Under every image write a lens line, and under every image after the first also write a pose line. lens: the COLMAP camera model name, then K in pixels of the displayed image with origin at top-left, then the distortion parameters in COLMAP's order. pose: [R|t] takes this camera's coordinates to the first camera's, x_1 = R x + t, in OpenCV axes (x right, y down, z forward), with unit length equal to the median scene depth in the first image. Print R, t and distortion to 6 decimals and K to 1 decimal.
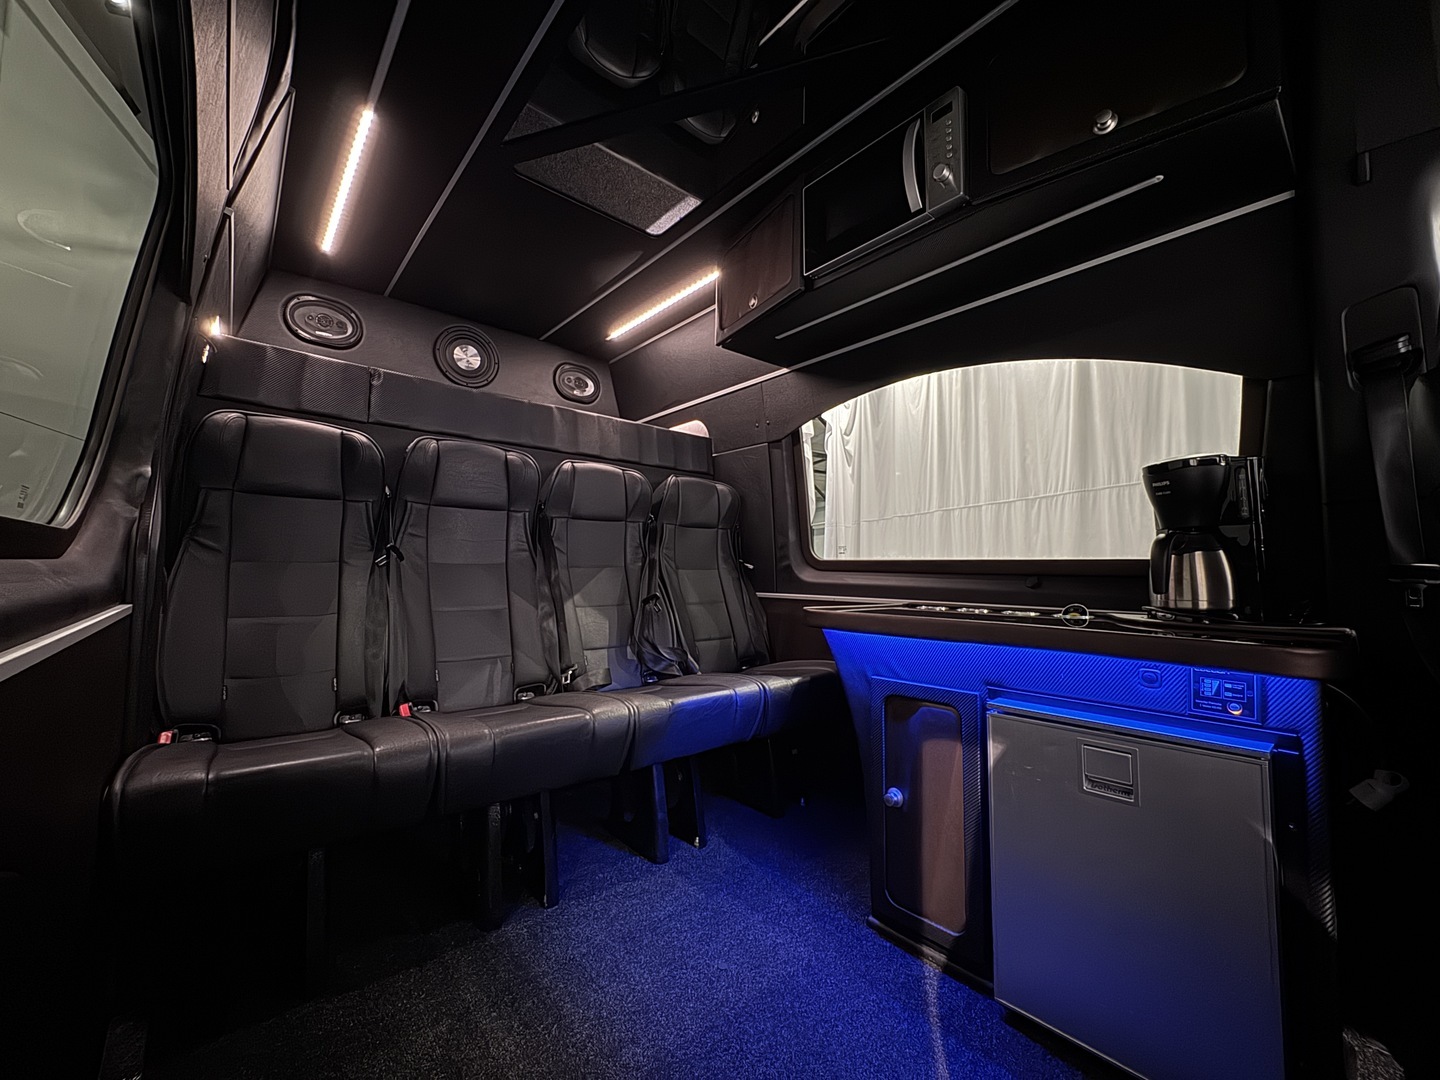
lens RADIAL K [[573.3, 0, 720.0], [0, 573.3, 540.0], [0, 0, 1]] dist [-0.001230, -0.000228]
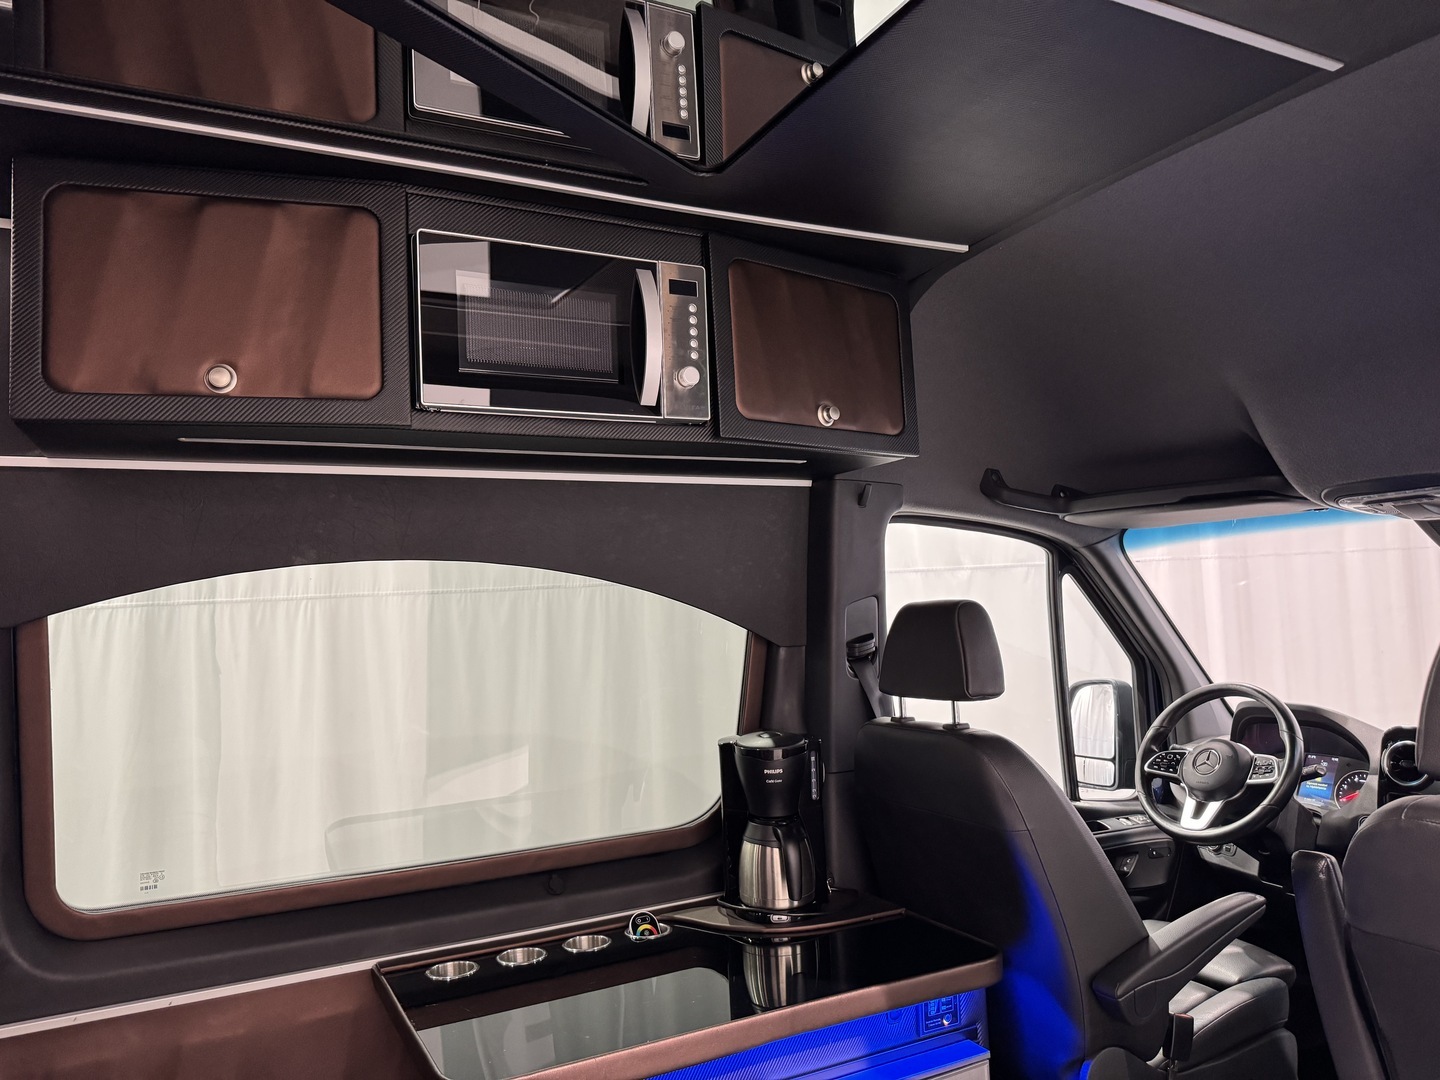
lens RADIAL K [[1018.0, 0, 720.0], [0, 1018.0, 540.0], [0, 0, 1]] dist [0.070632, -0.085654]
pose [[0.235614, 0.045364, 0.970787, -0.470946], [-0.010598, 0.998971, -0.044109, -0.213865], [-0.971789, 0.000104, 0.235852, 0.370851]]
